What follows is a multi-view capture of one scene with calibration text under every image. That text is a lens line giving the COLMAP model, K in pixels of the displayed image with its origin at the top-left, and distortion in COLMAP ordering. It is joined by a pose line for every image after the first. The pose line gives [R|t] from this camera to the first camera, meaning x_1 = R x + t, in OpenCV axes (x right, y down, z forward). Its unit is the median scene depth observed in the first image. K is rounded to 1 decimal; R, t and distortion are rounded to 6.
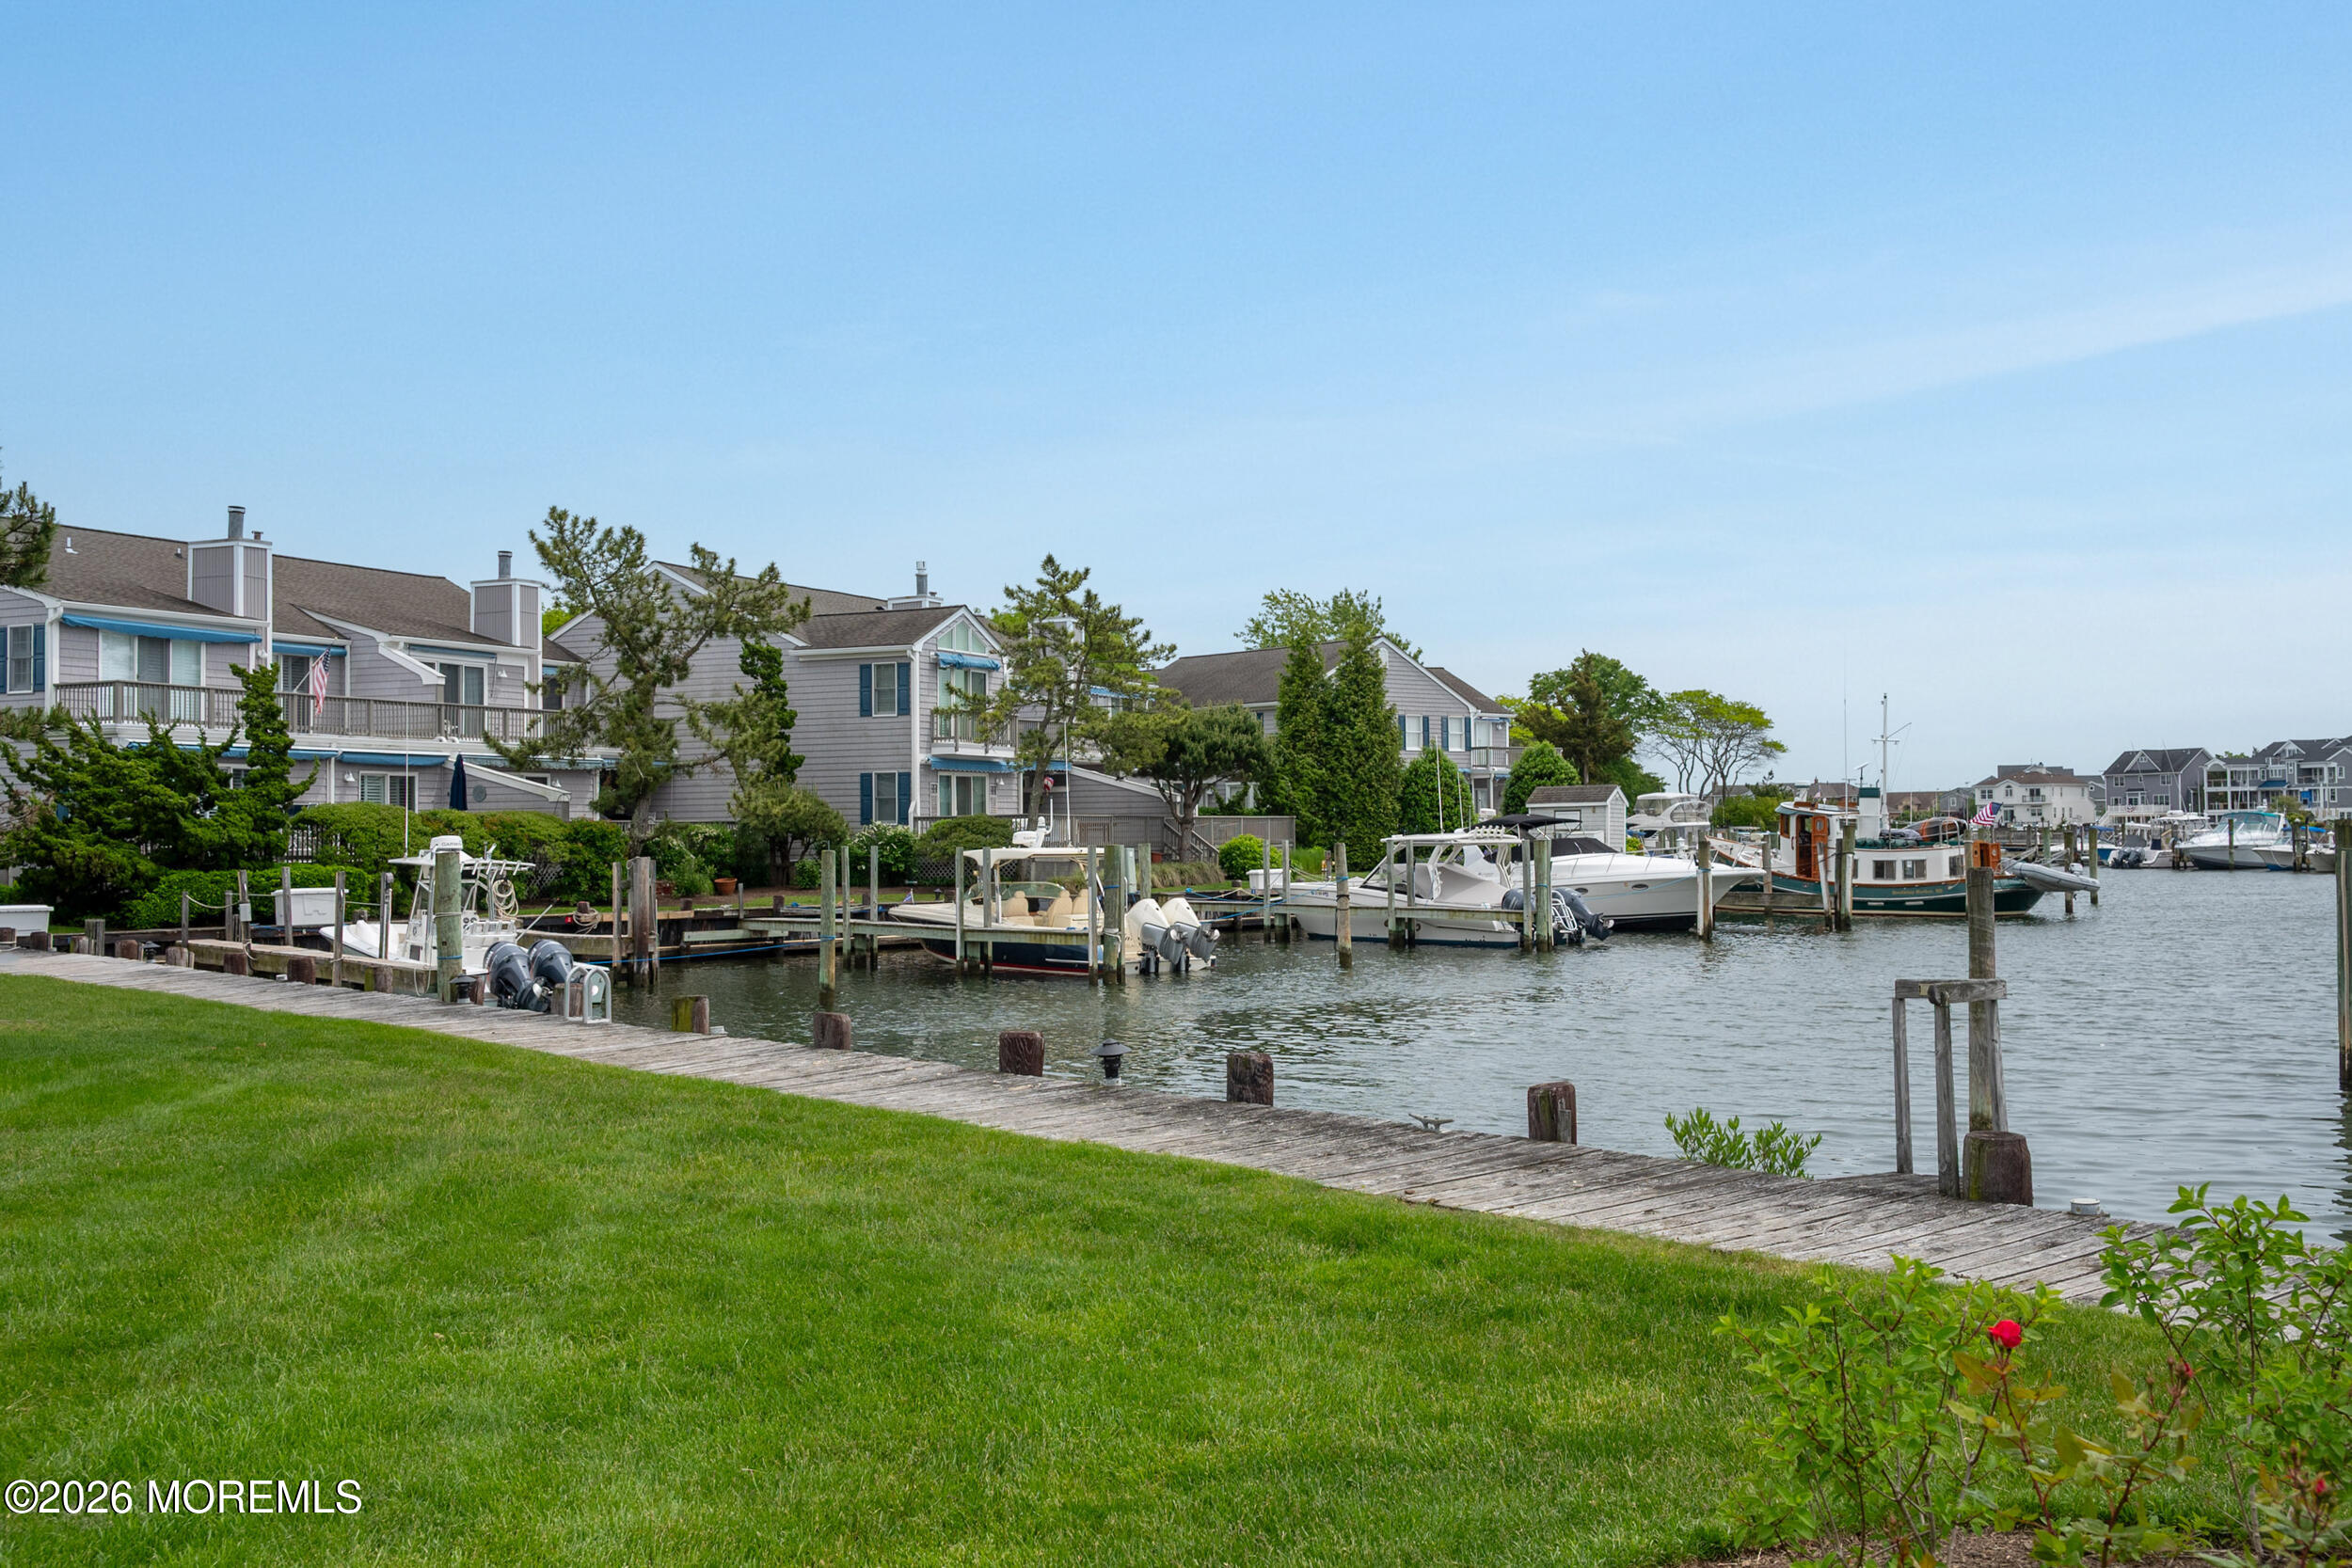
lens RADIAL K [[2205.6, 0, 1175.4], [0, 2205.6, 786.2], [0, 0, 1]] dist [-0.005199, 0.000000]
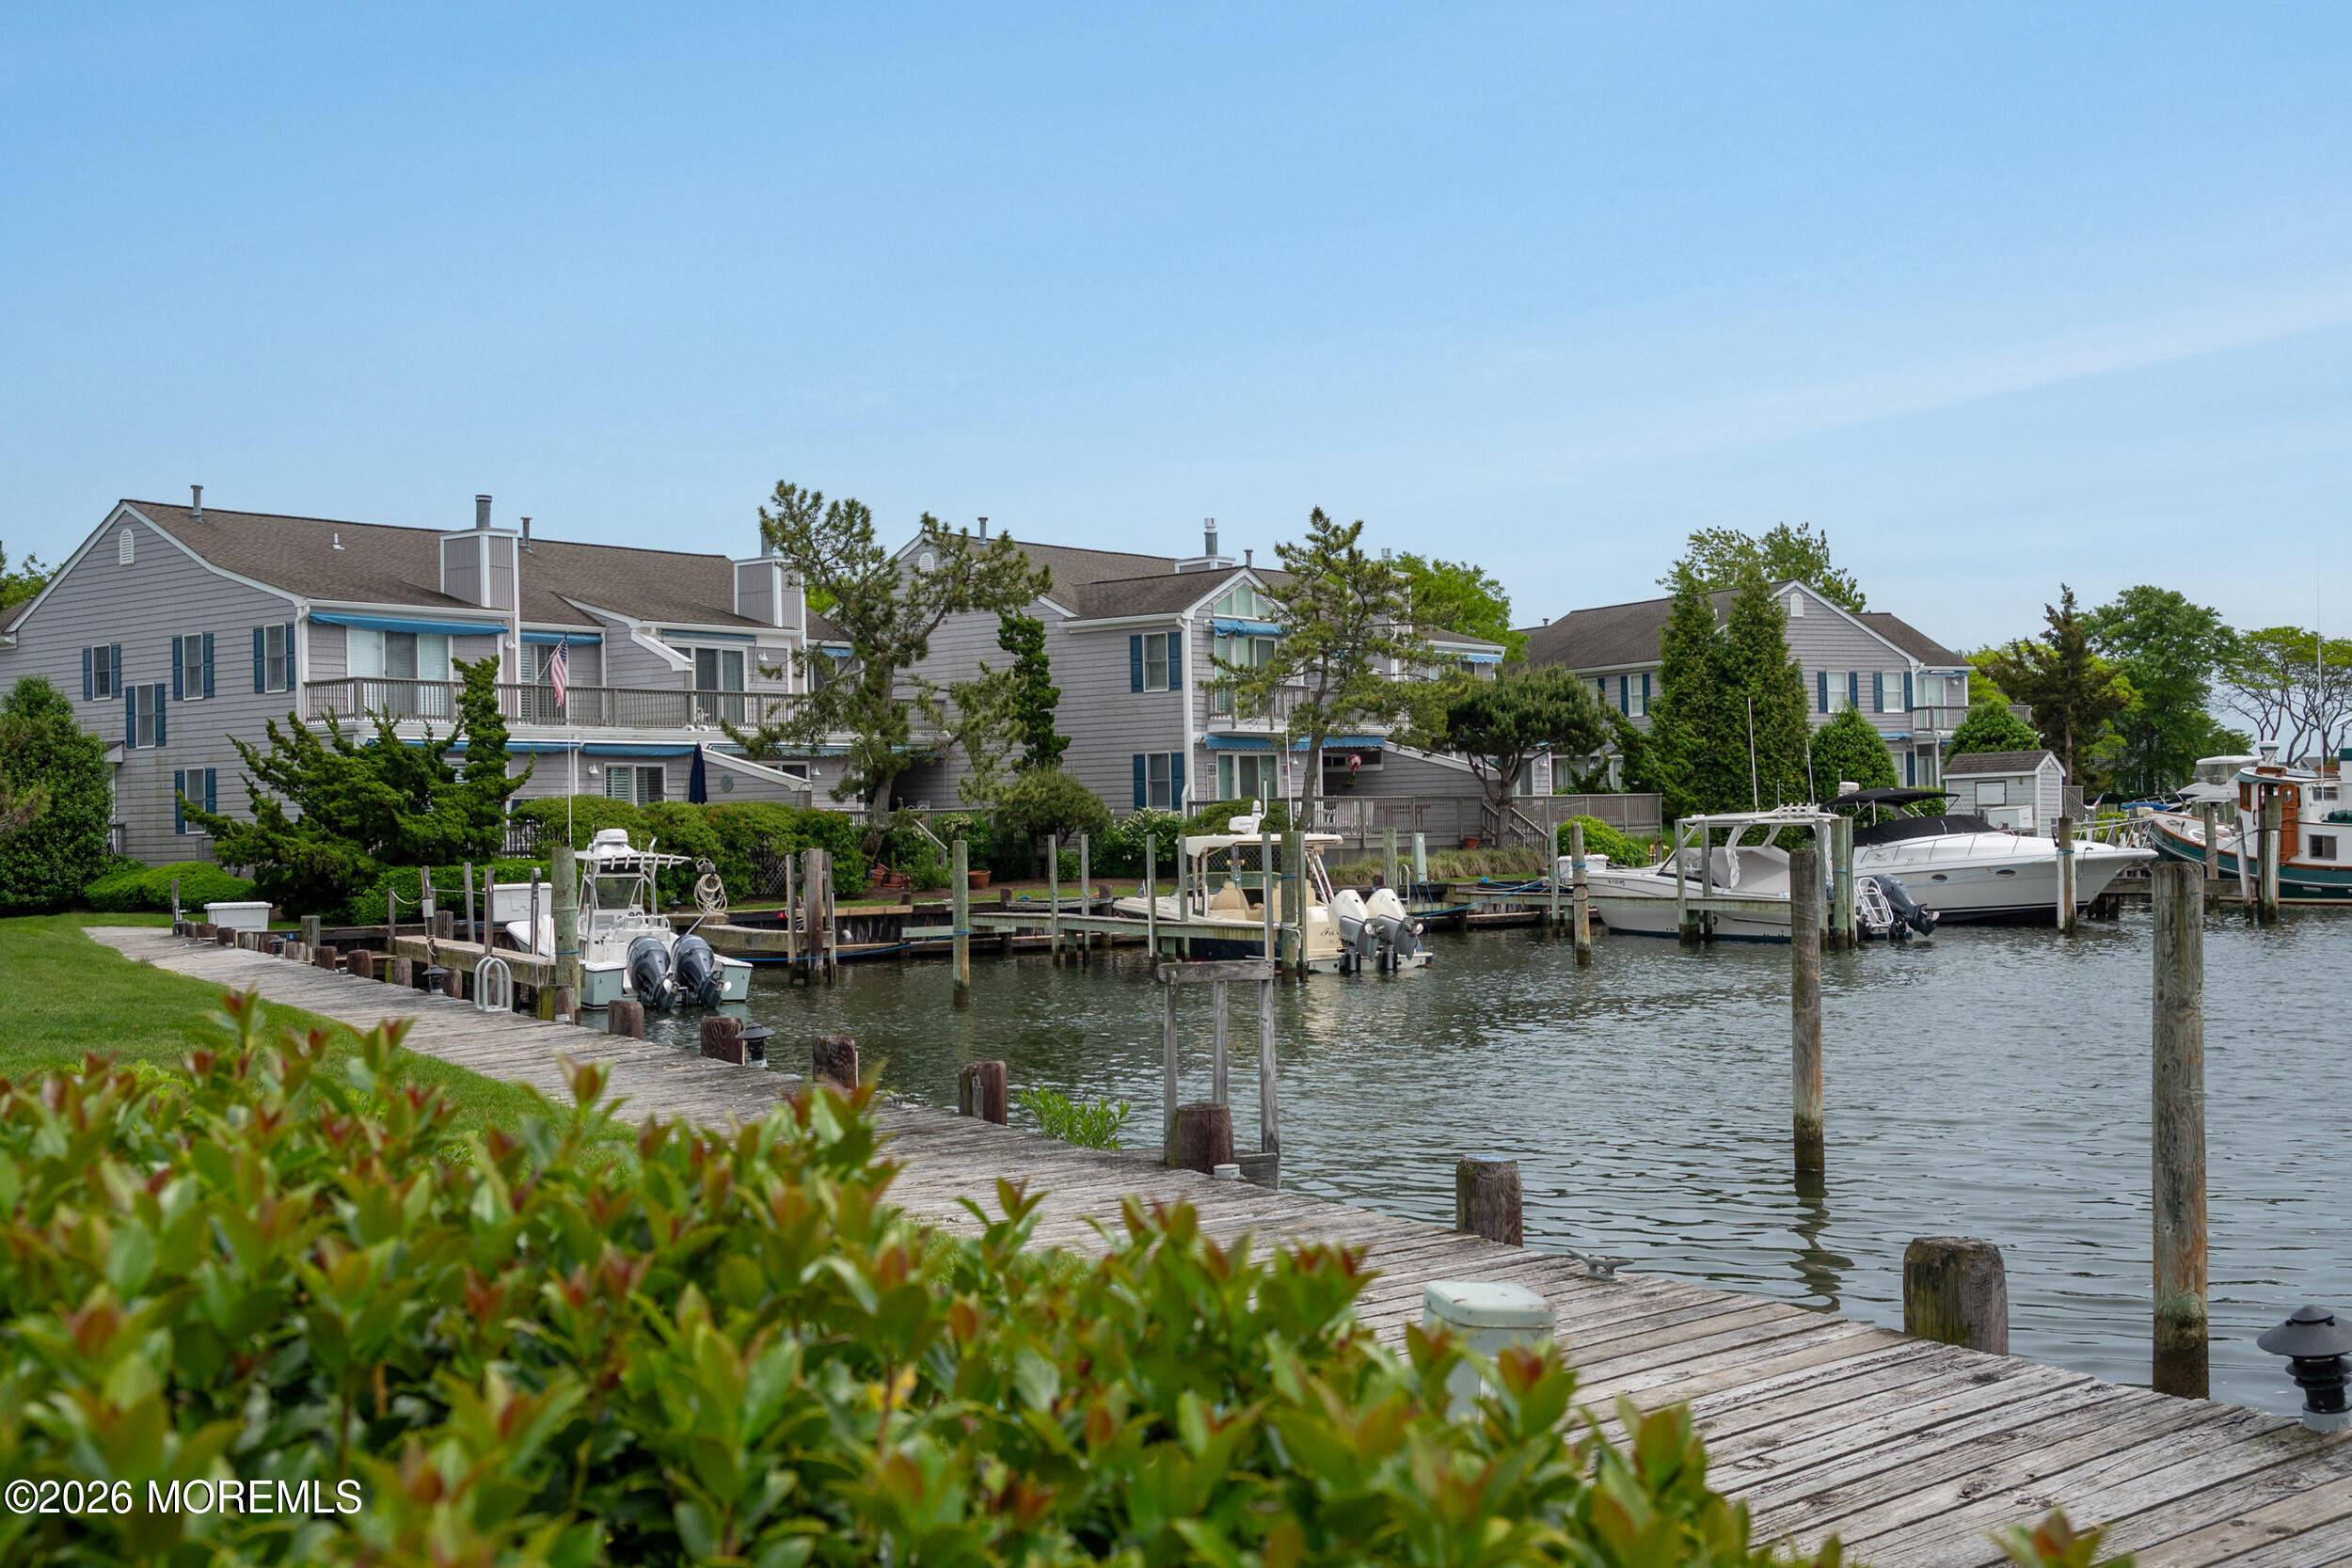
lens RADIAL K [[2616.5, 0, 1176.9], [0, 2616.5, 789.0], [0, 0, 1]] dist [0.005232, 0.000000]
pose [[0.967734, -0.015528, -0.251494, 0.161708], [0.018422, 0.999788, 0.009157, -0.001274], [0.251299, -0.013494, 0.967816, -0.050136]]
